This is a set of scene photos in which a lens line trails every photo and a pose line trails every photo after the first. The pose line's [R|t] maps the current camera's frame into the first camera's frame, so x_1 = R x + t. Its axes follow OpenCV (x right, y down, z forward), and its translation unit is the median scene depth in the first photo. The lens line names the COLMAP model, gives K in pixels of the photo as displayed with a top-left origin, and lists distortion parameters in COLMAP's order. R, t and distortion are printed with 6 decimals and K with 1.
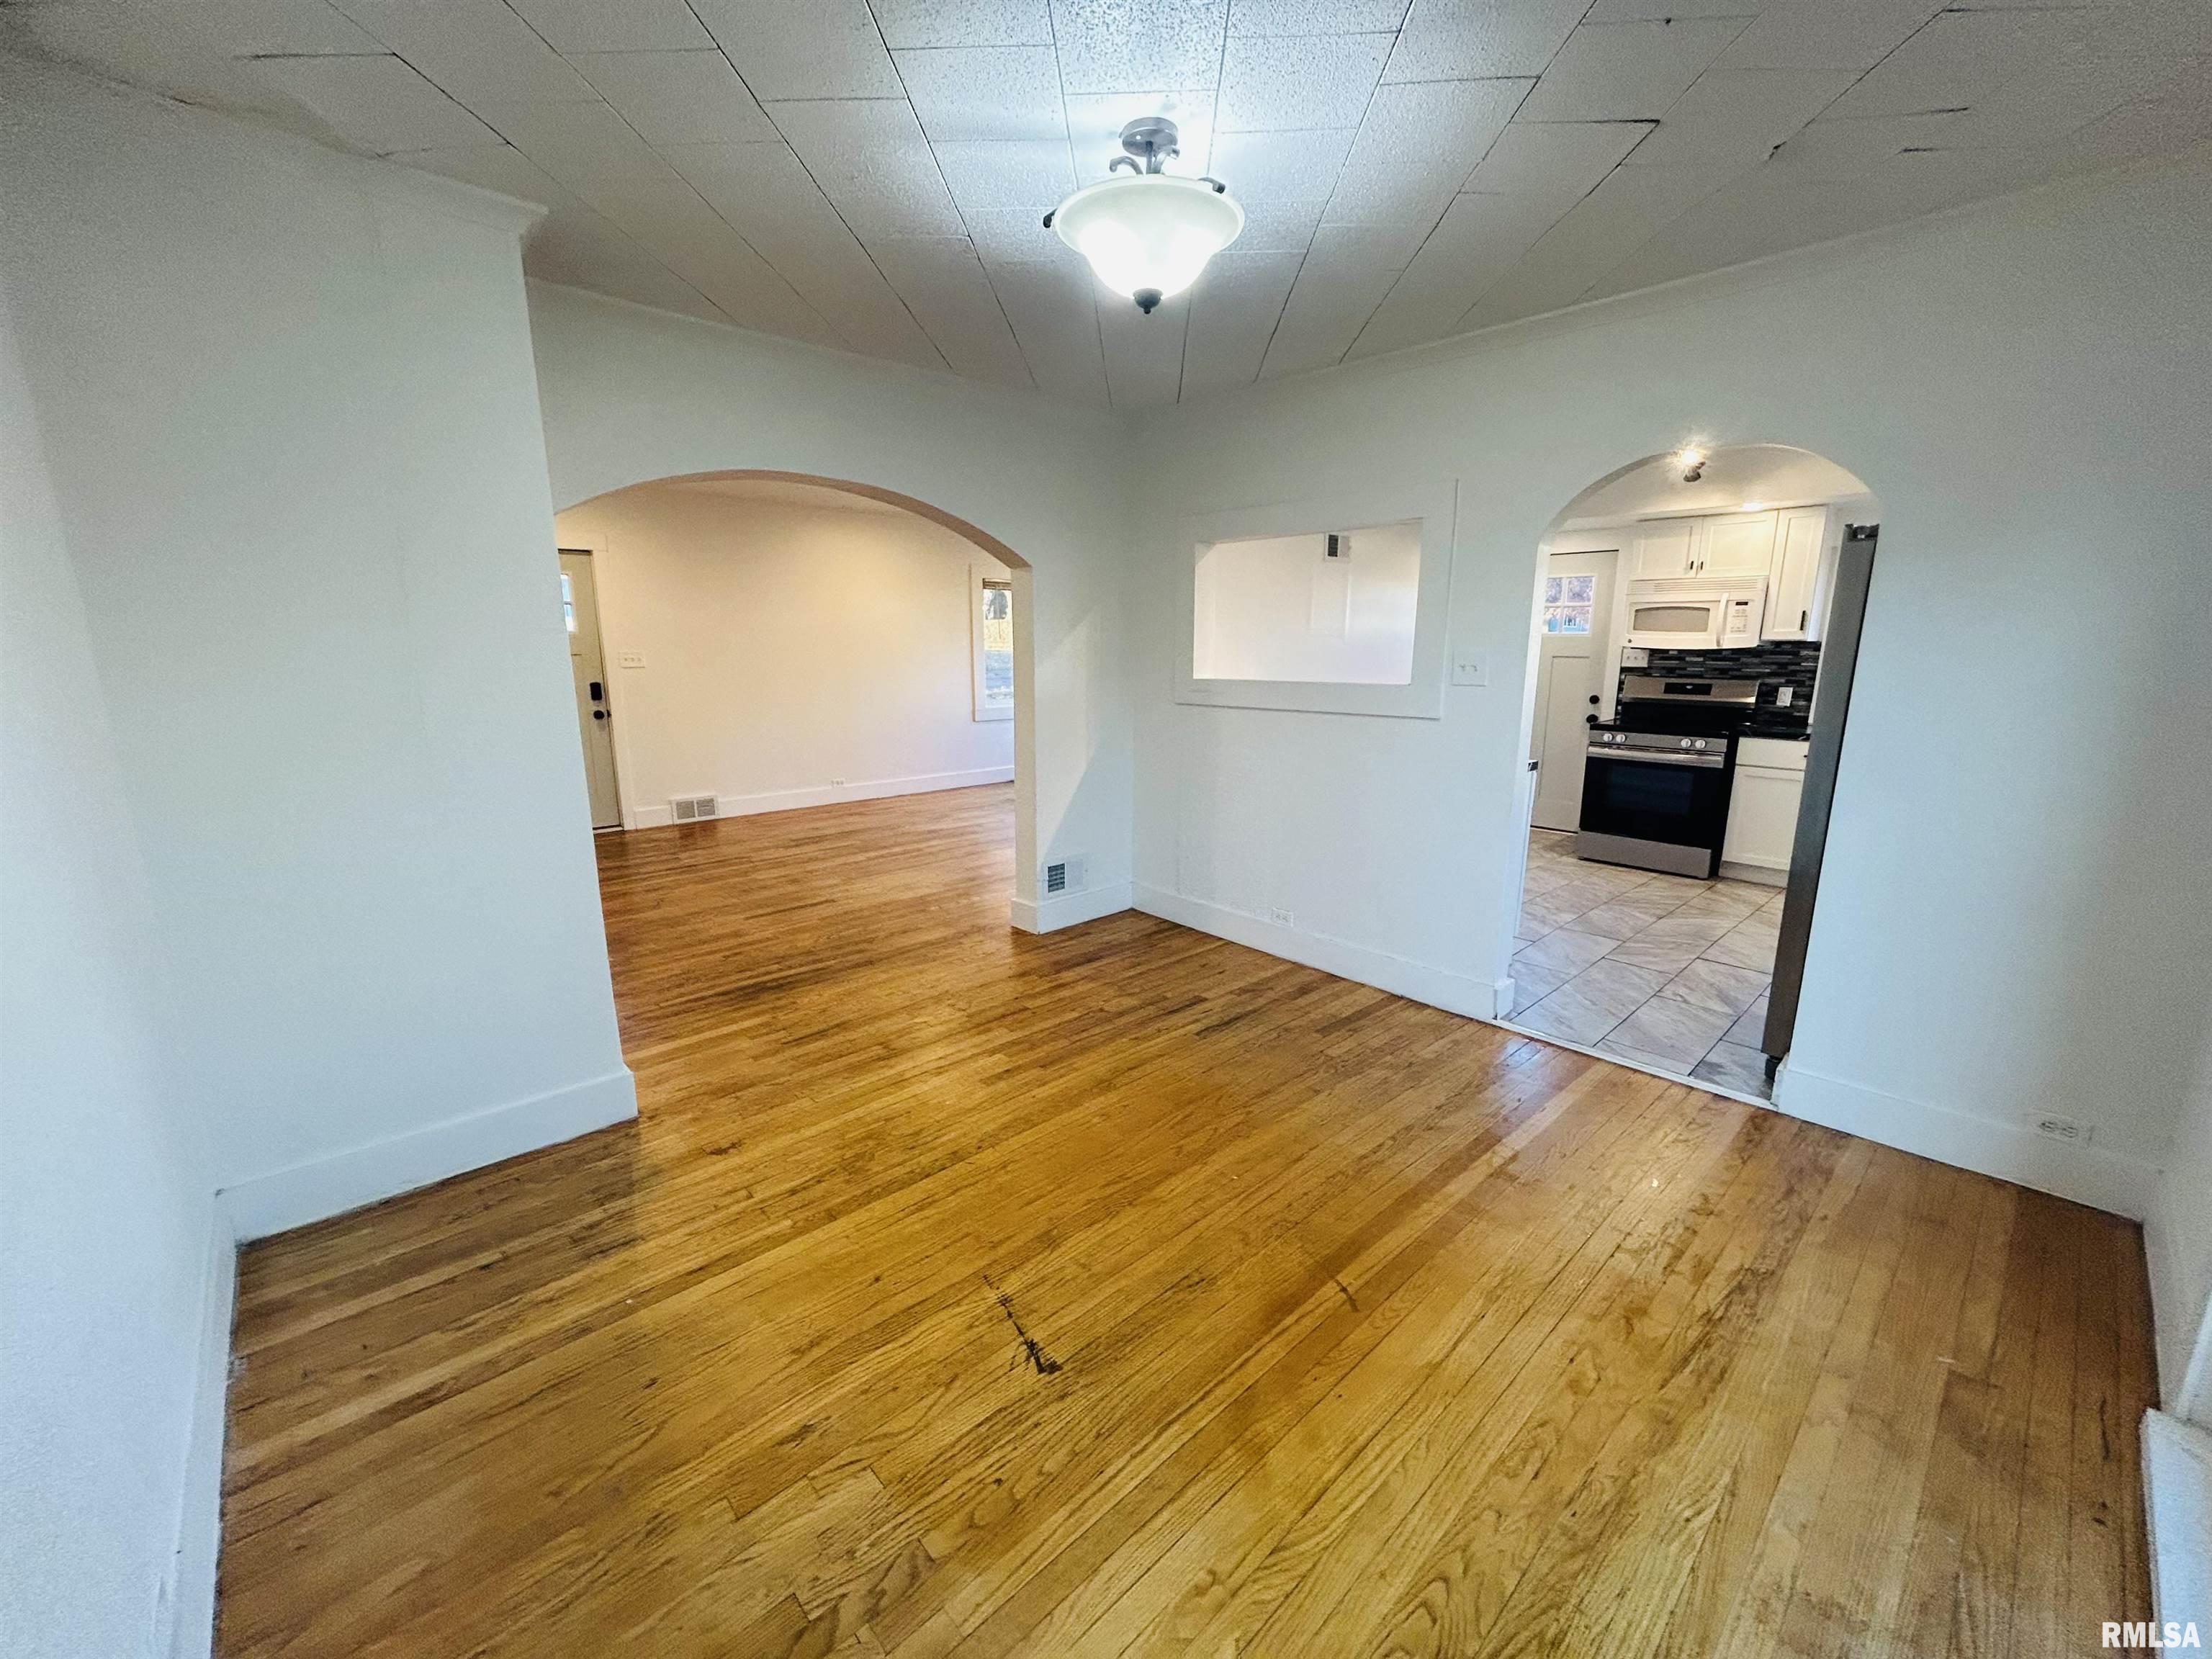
lens RADIAL K [[892.0, 0, 1103.5], [0, 892.0, 825.7], [0, 0, 1]] dist [-0.001090, 0.000387]
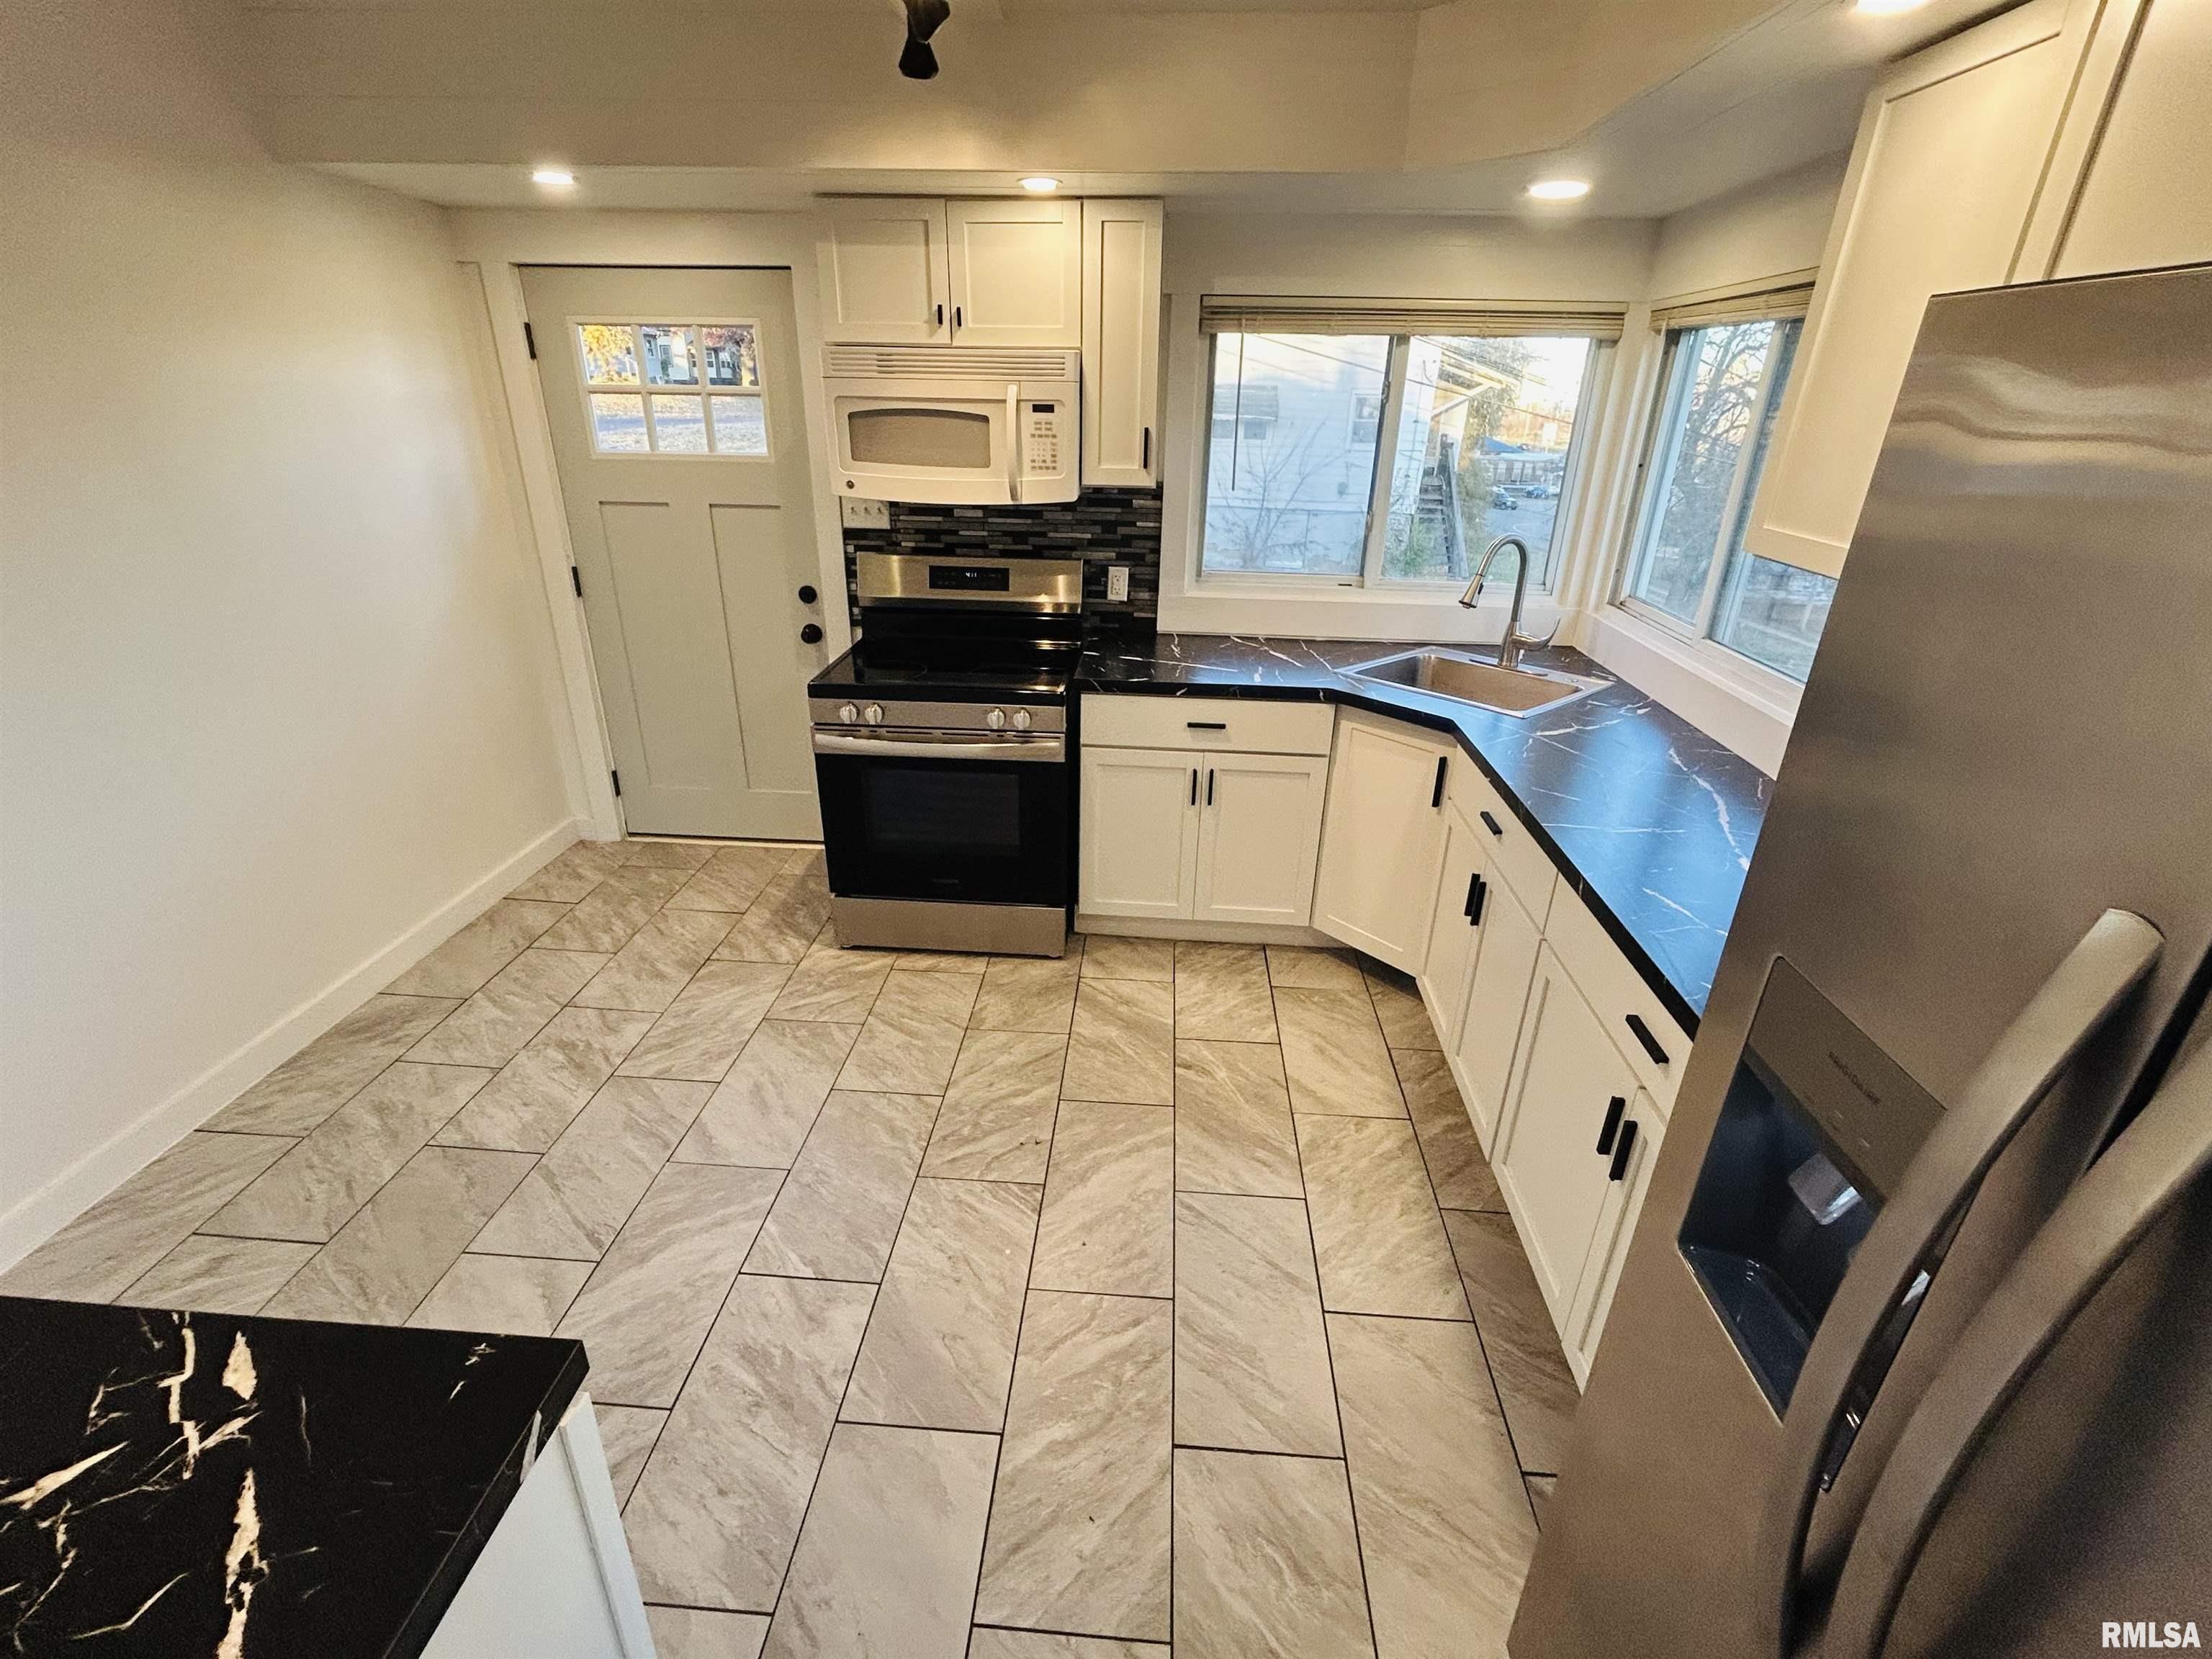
lens RADIAL K [[990.8, 0, 1105.4], [0, 990.8, 824.0], [0, 0, 1]] dist [-0.001133, 0.000061]
pose [[0.722691, -0.265375, 0.638196, 0.326492], [0.124105, 0.958170, 0.257890, -0.161776], [-0.679938, -0.107172, 0.725395, 0.543955]]
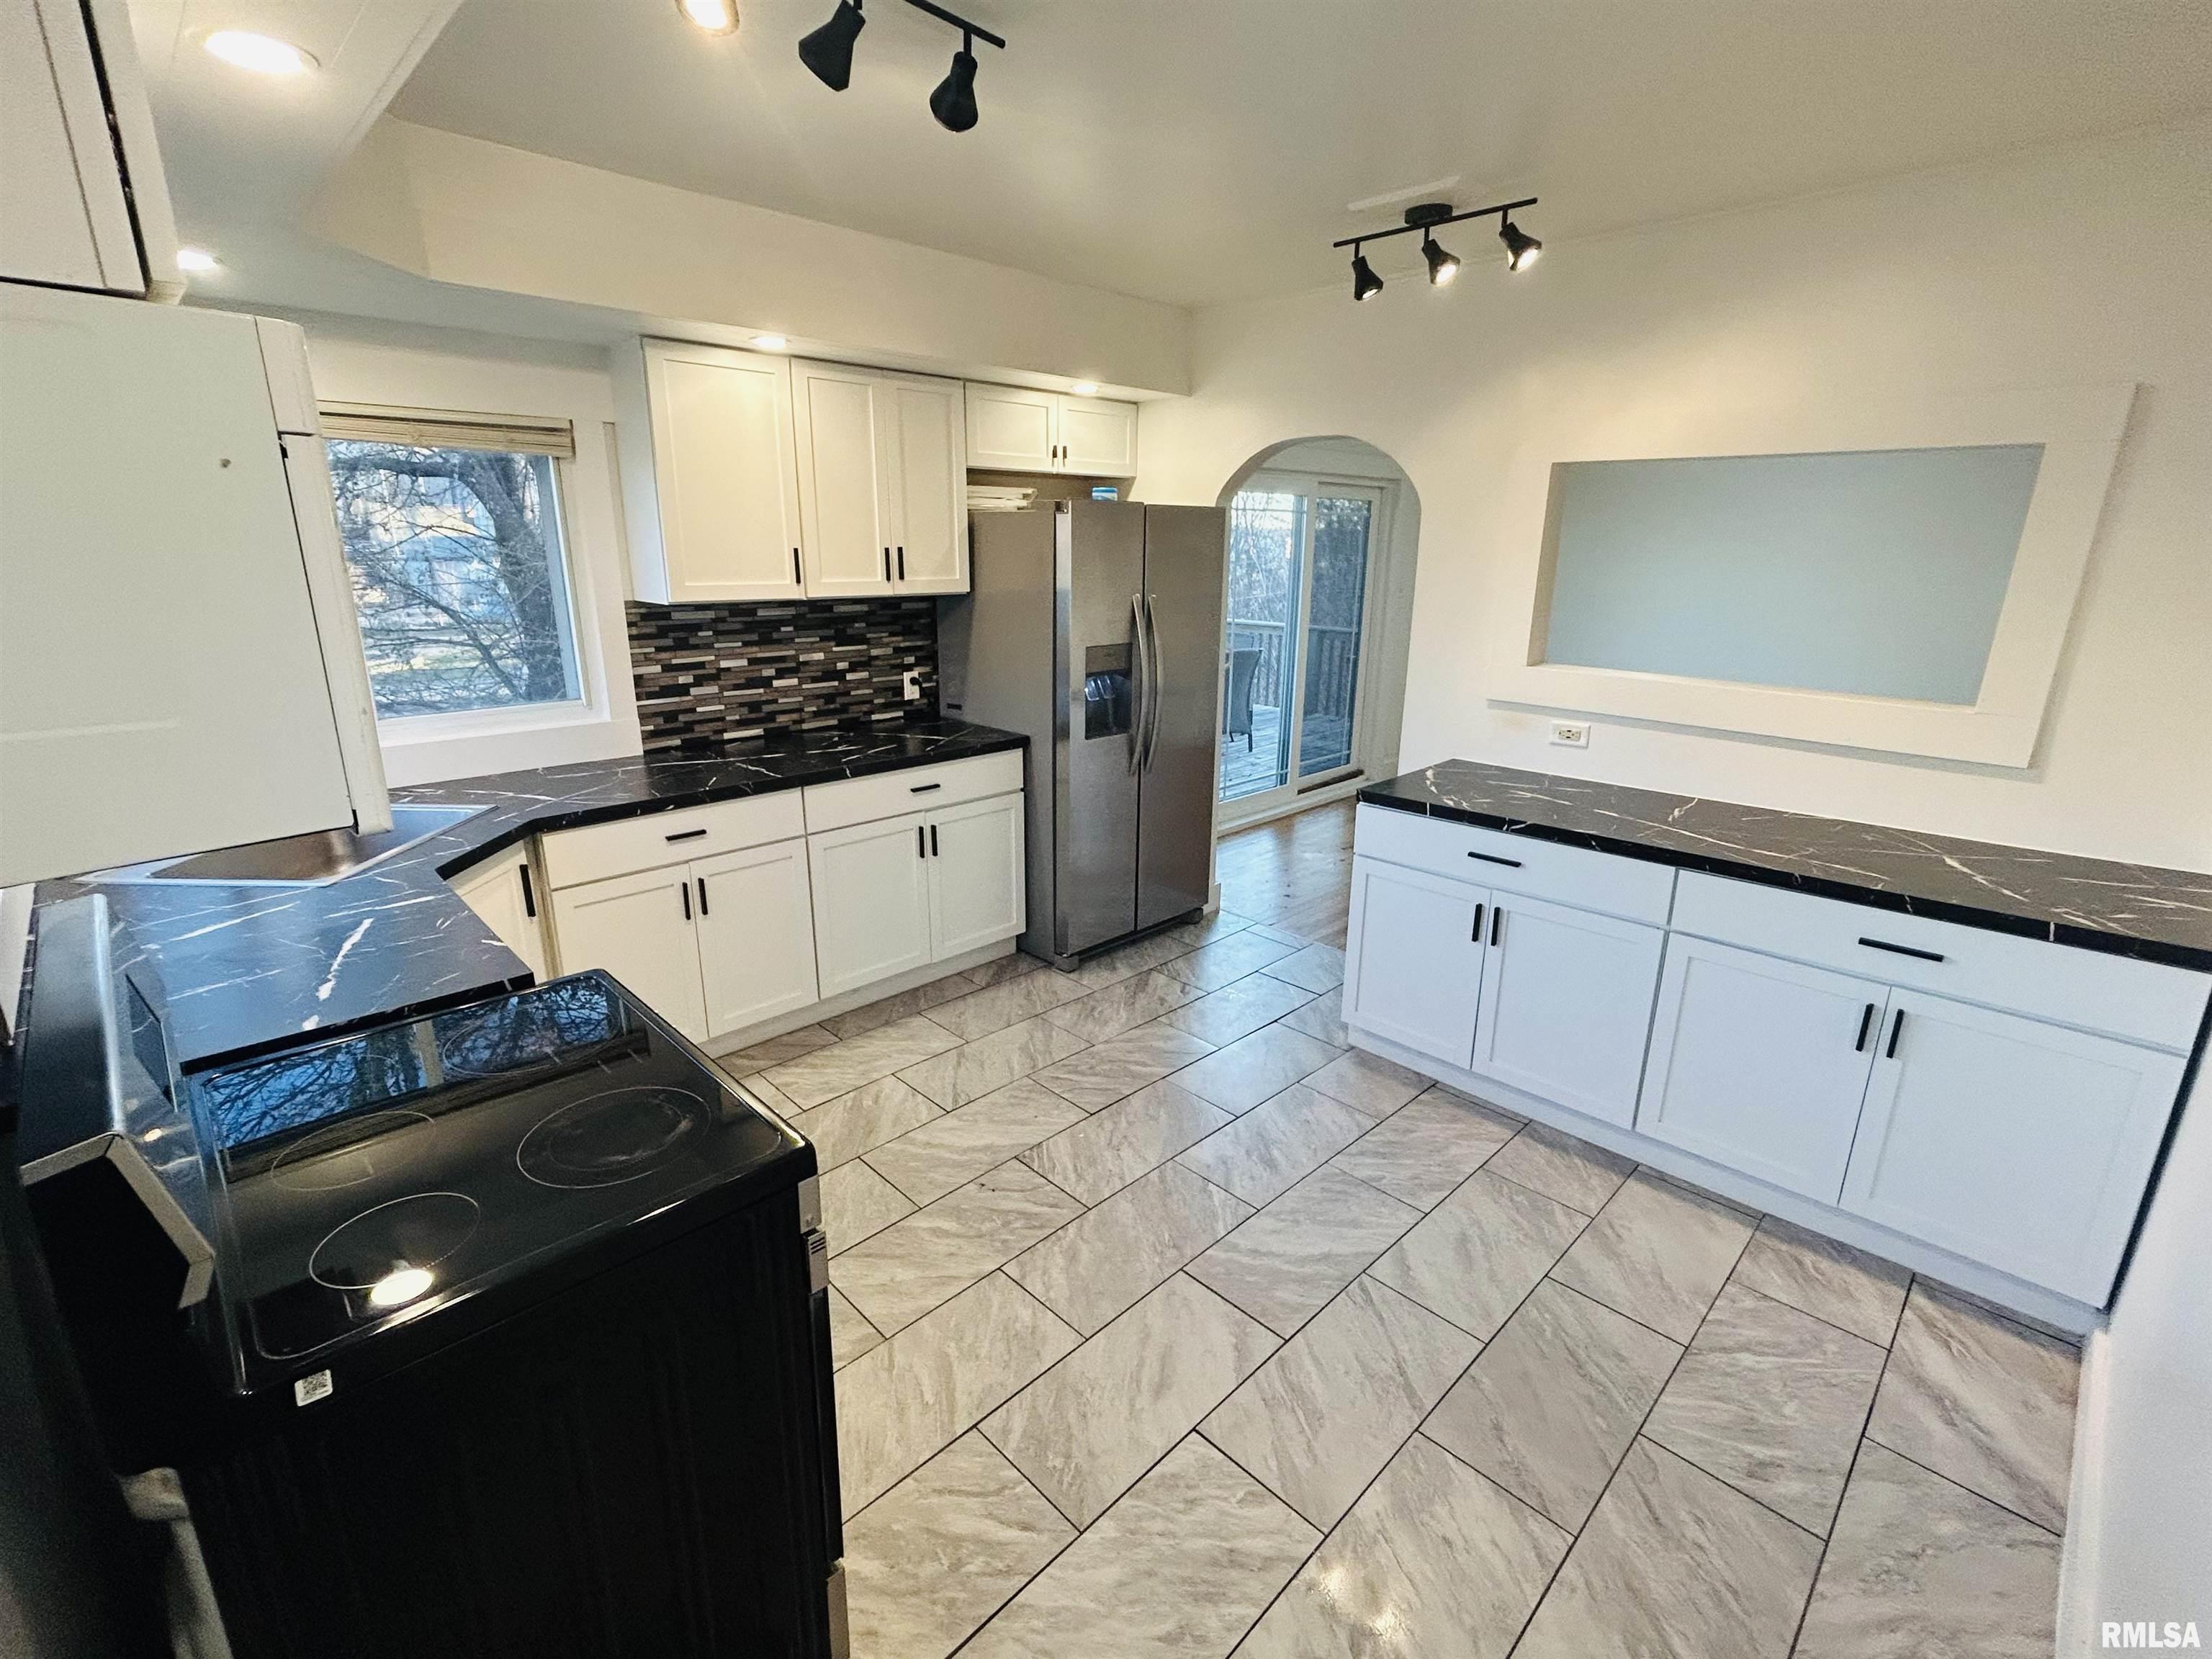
lens RADIAL K [[983.0, 0, 1099.3], [0, 983.0, 818.6], [0, 0, 1]] dist [-0.000916, -0.000103]
pose [[-0.999525, -0.000292, -0.030816, 0.503900], [-0.014623, 0.884706, 0.465921, -0.286980], [0.027127, 0.466150, -0.884290, 1.191629]]
